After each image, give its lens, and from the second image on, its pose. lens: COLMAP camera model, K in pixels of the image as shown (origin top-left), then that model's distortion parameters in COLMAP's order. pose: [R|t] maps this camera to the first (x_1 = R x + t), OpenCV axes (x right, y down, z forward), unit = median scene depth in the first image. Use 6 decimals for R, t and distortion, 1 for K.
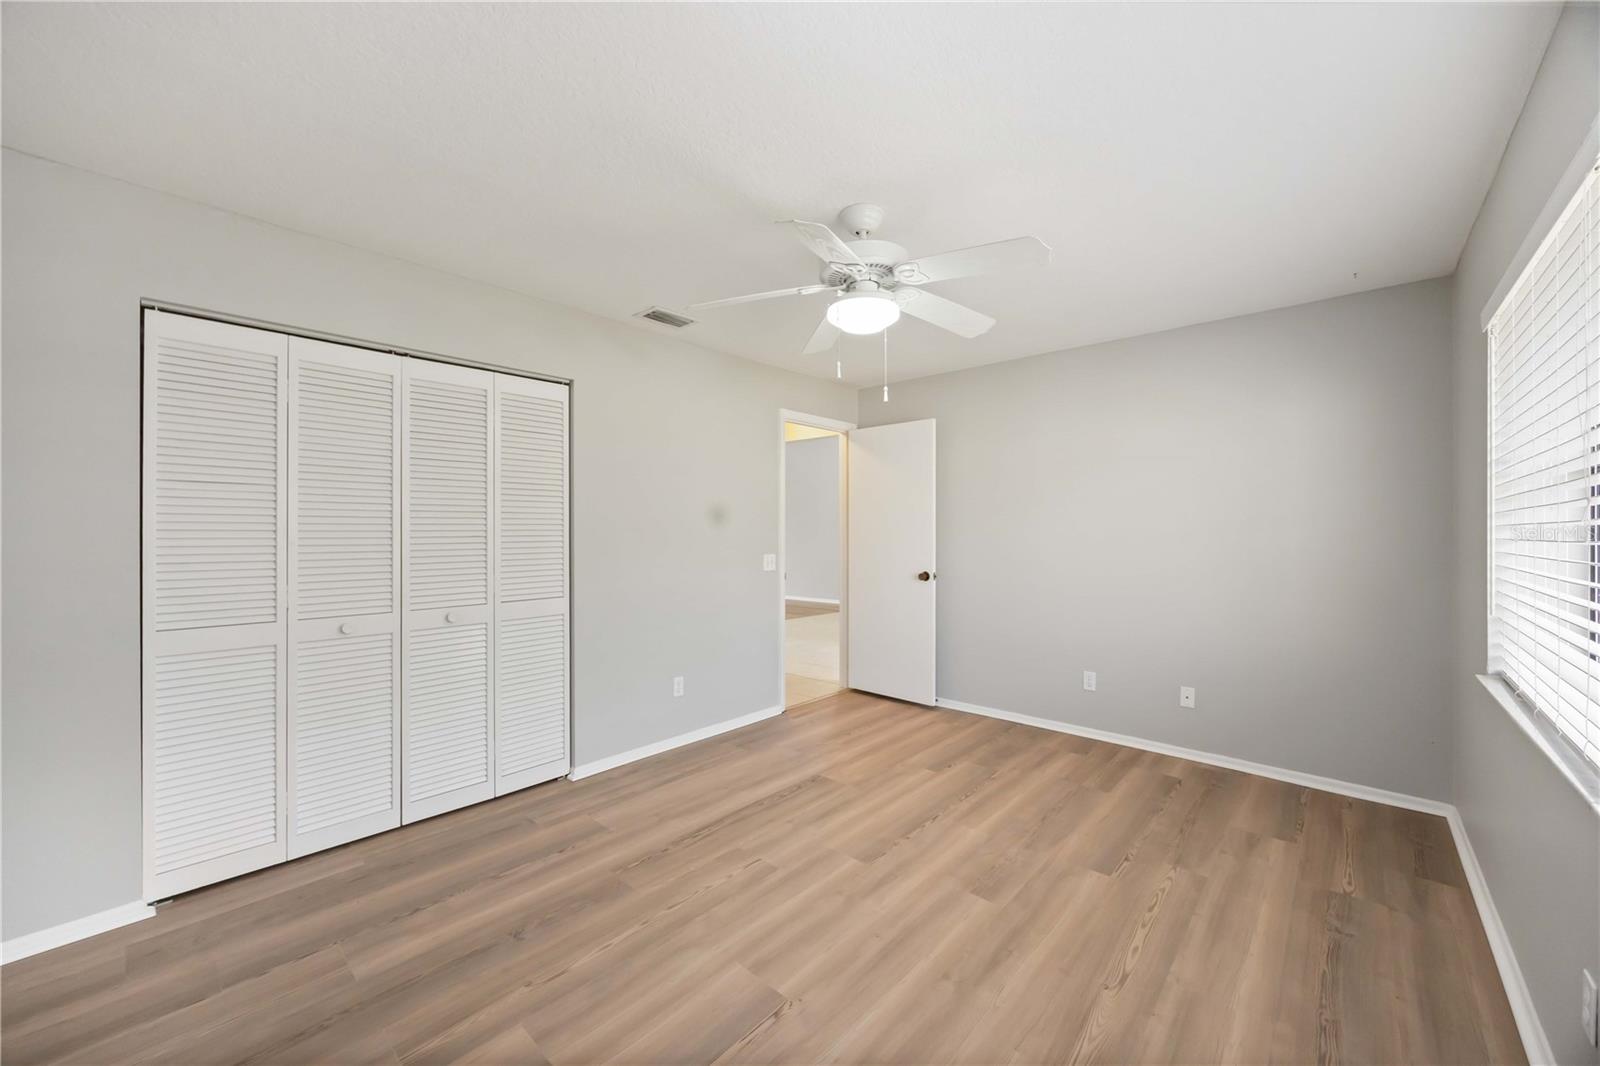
lens RADIAL K [[610.5, 0, 801.2], [0, 610.5, 532.1], [0, 0, 1]] dist [-0.005612, 0.001001]
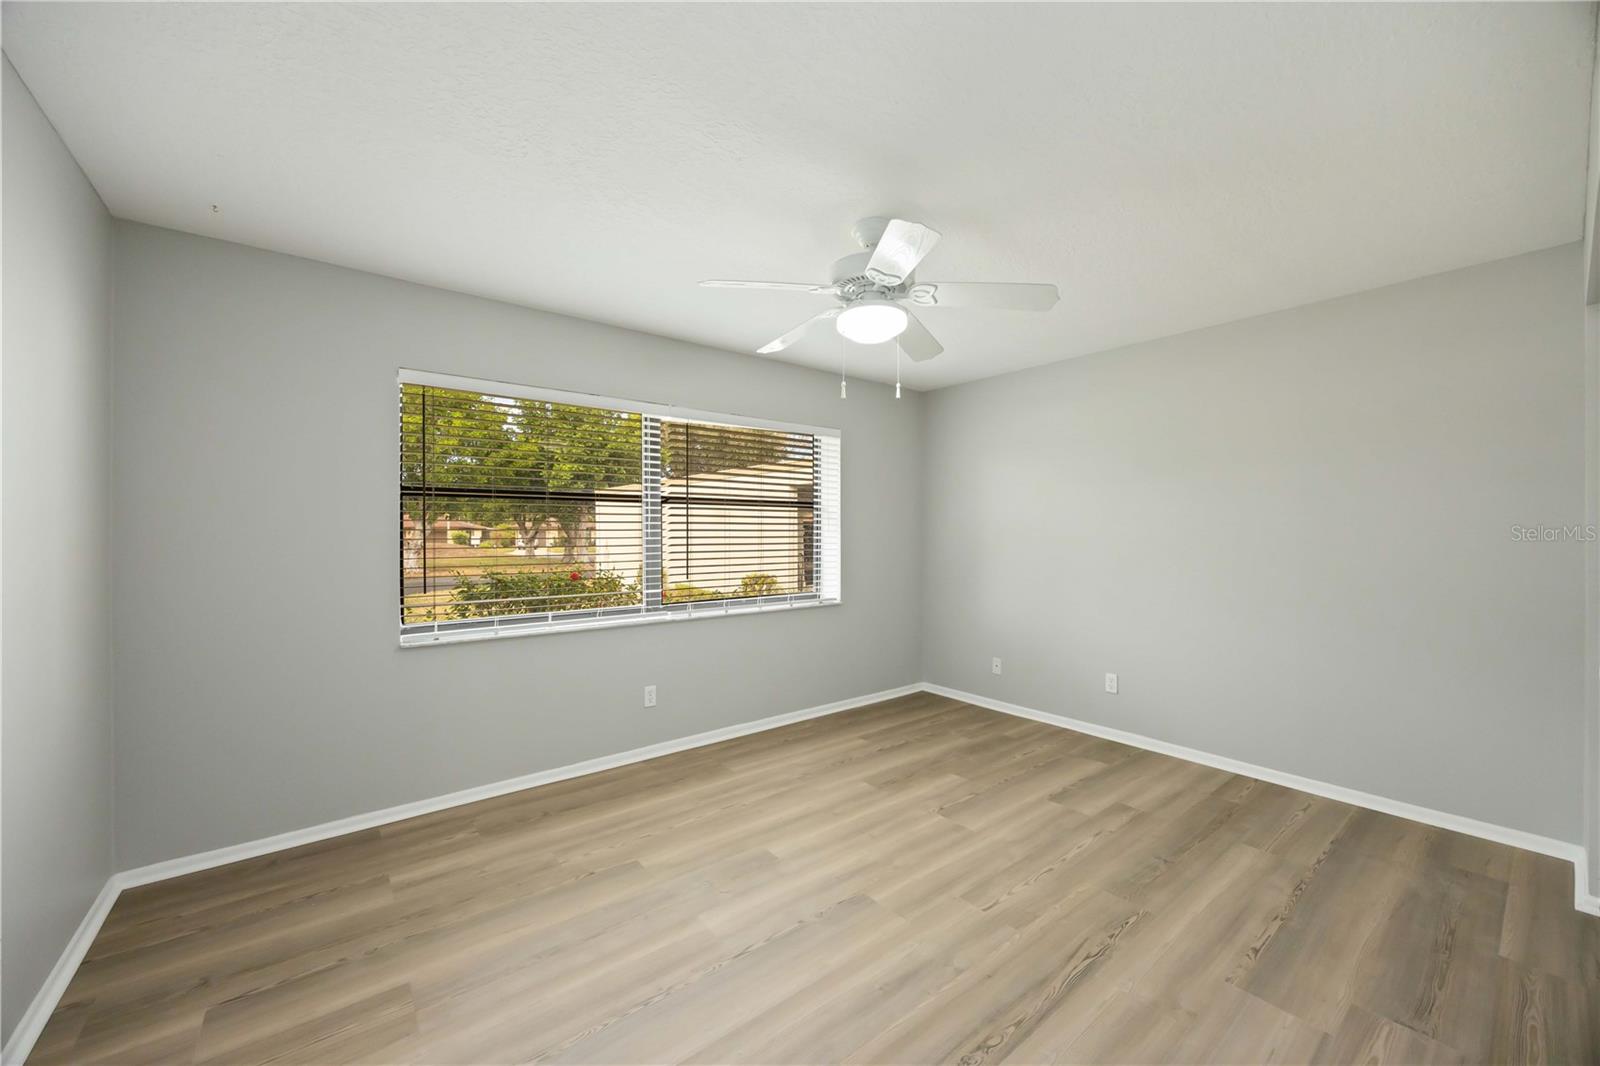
lens RADIAL K [[610.5, 0, 796.3], [0, 610.5, 532.8], [0, 0, 1]] dist [-0.005612, 0.001001]
pose [[-0.984510, -0.001058, 0.175328, 0.044640], [-0.000293, 0.999990, 0.004390, -0.008940], [-0.175331, 0.004270, -0.984500, 1.895987]]
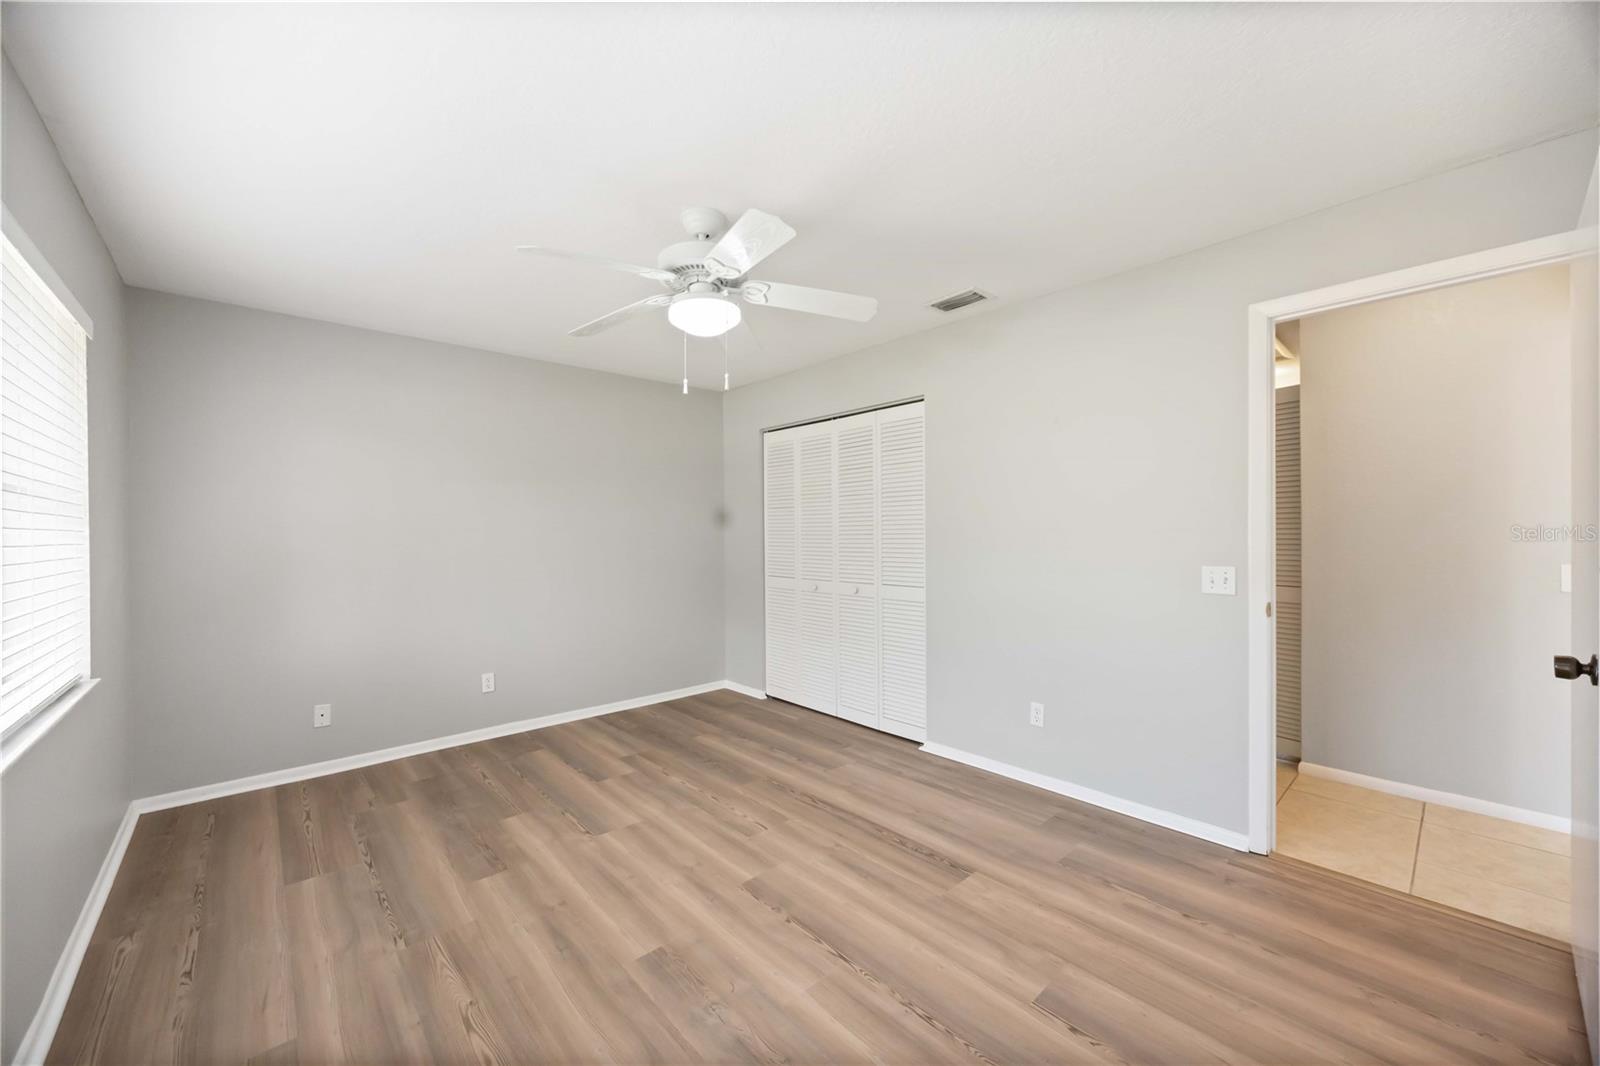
lens RADIAL K [[610.5, 0, 800.8], [0, 610.5, 536.1], [0, 0, 1]] dist [-0.005612, 0.001001]
pose [[-0.104593, 0.009628, -0.994468, 1.013083], [0.007861, 0.999930, 0.008854, -0.002101], [0.994484, -0.006891, -0.104661, 1.174145]]
